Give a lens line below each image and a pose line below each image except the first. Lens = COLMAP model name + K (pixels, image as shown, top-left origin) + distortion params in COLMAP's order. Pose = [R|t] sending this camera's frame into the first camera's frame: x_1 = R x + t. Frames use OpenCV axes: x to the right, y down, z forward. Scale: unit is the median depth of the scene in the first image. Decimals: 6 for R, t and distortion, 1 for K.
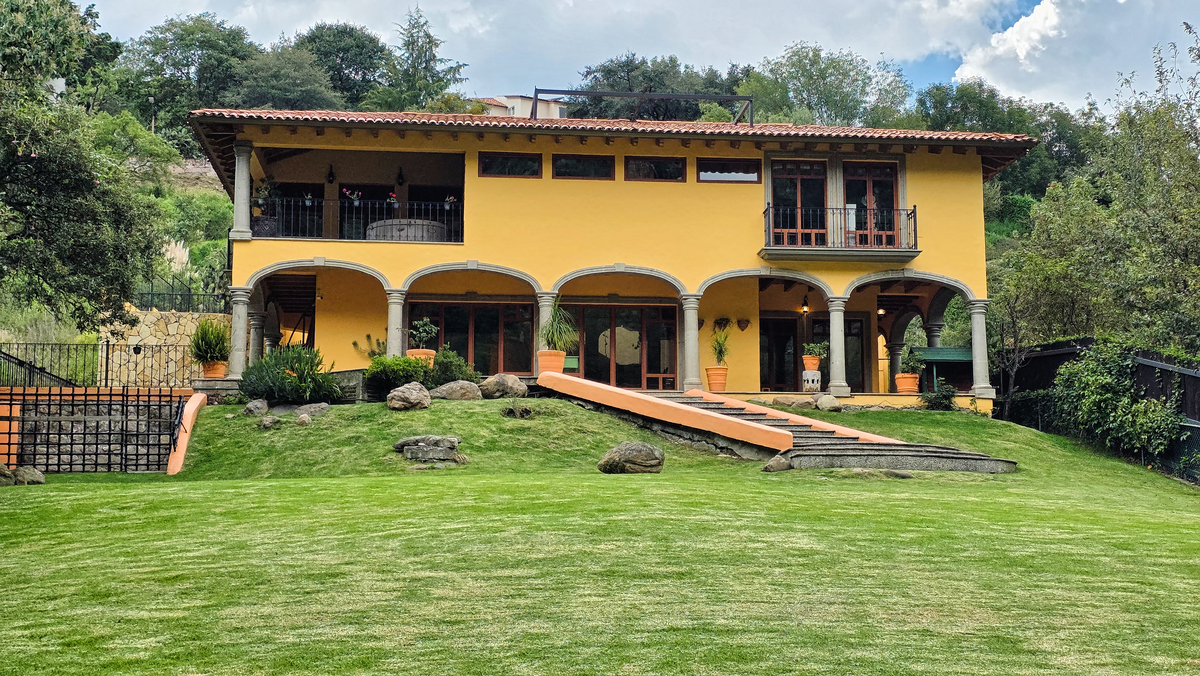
lens RADIAL K [[1614.2, 0, 604.7], [0, 1614.2, 335.8], [0, 0, 1]] dist [0.149071, 0.000000]
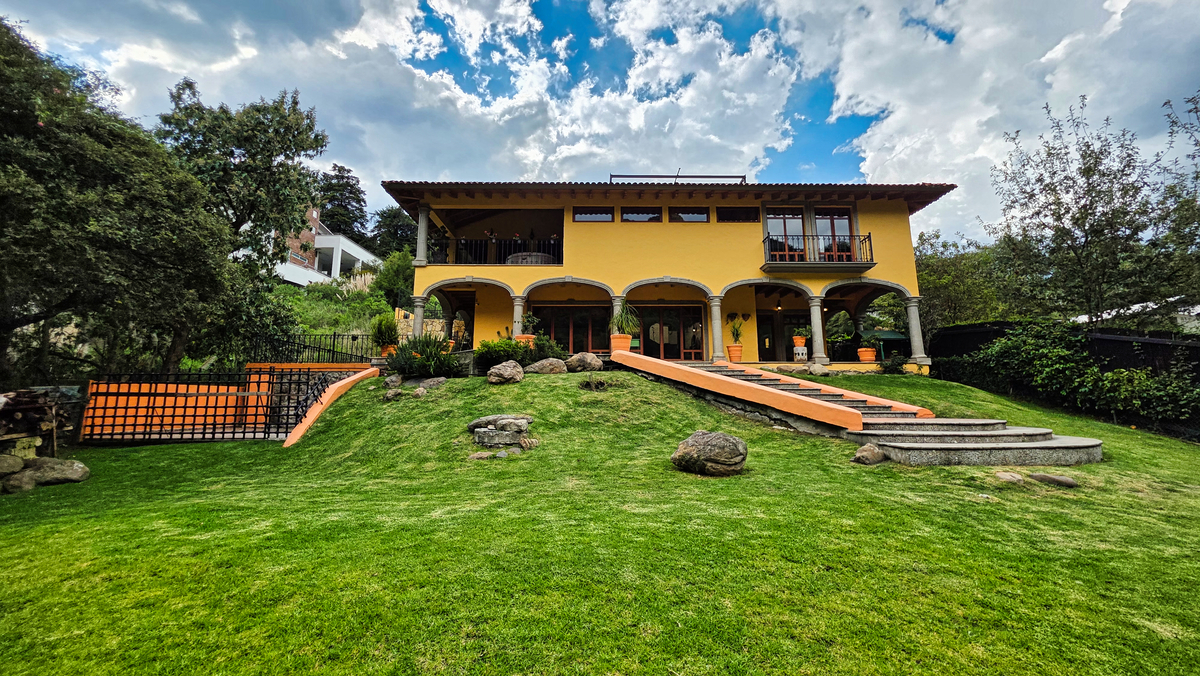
lens RADIAL K [[483.4, 0, 609.4], [0, 483.4, 328.0], [0, 0, 1]] dist [0.000330, 0.001360]
pose [[0.997858, -0.013237, -0.064071, -0.016583], [0.012378, 0.999828, -0.013793, 0.009015], [0.064243, 0.012970, 0.997850, 0.593187]]
